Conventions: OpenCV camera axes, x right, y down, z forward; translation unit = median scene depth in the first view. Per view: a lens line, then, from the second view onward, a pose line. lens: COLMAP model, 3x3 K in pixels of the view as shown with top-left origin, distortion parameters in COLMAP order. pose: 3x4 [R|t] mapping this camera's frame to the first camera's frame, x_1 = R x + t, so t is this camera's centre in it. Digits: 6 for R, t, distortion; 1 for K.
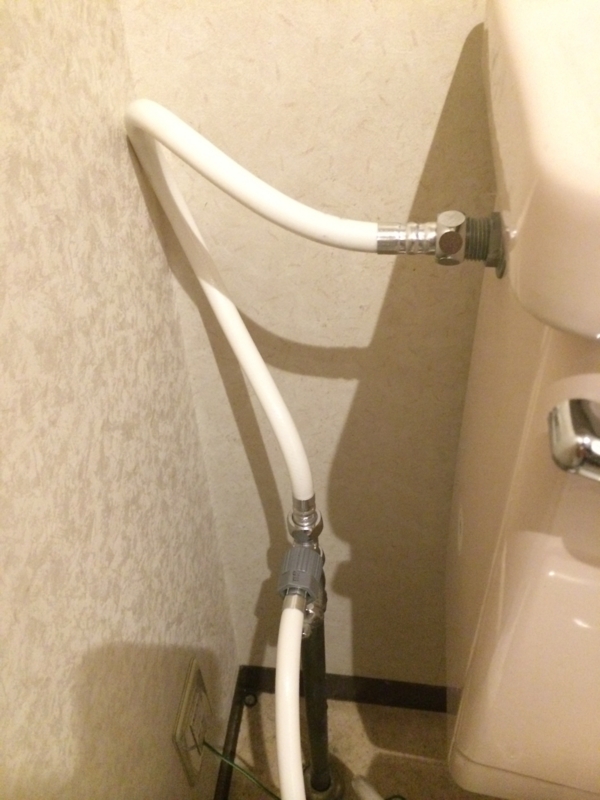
lens RADIAL K [[721.2, 0, 297.8], [0, 721.2, 385.8], [0, 0, 1]] dist [0.057871, -0.151699]
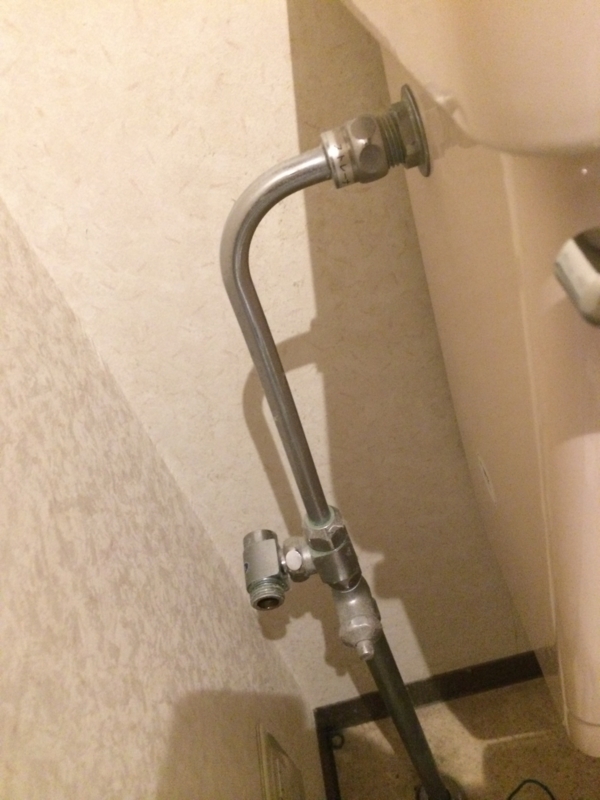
lens RADIAL K [[721.2, 0, 297.8], [0, 721.2, 385.8], [0, 0, 1]] dist [0.057871, -0.151699]
pose [[0.937117, -0.346641, 0.040650, 0.012507], [0.347854, 0.937136, -0.027802, 0.039314], [-0.028457, 0.040194, 0.998787, 0.127215]]
